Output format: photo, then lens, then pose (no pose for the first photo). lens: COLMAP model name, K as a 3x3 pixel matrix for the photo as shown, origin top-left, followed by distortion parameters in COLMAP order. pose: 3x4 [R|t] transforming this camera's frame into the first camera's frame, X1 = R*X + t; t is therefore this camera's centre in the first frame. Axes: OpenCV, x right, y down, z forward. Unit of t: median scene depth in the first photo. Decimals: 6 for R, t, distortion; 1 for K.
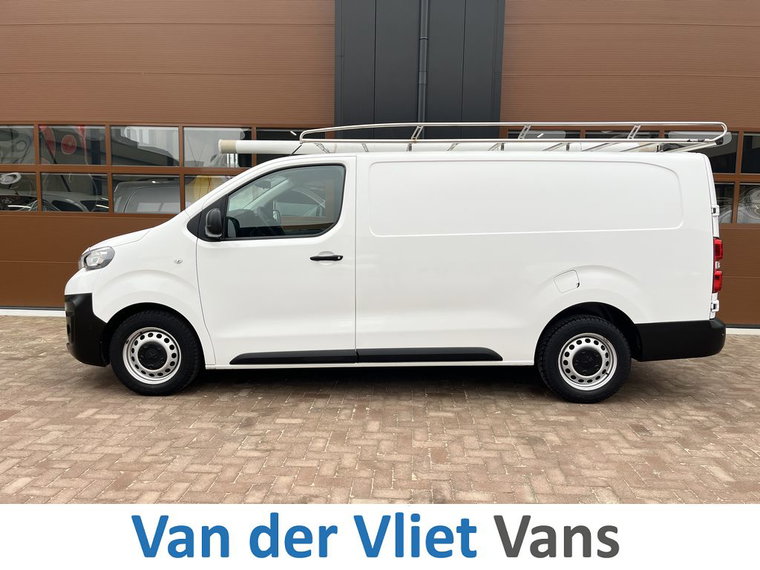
lens RADIAL K [[585.3, 0, 386.5], [0, 585.3, 285.9], [0, 0, 1]] dist [0.067599, -0.104377]
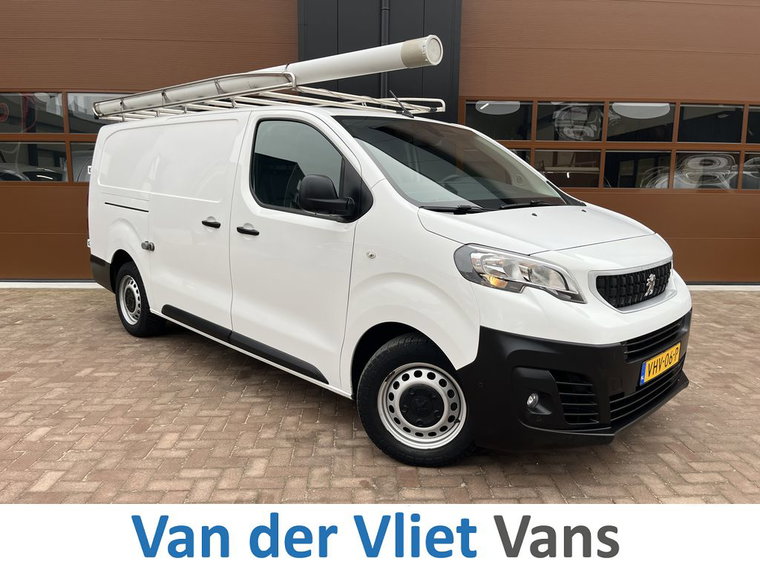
lens RADIAL K [[585.3, 0, 385.1], [0, 585.3, 287.9], [0, 0, 1]] dist [0.067599, -0.104377]
pose [[0.995572, -0.021213, 0.091575, -0.074245], [0.016630, 0.998585, 0.050520, 0.024581], [-0.092517, -0.048773, 0.994516, -0.080895]]
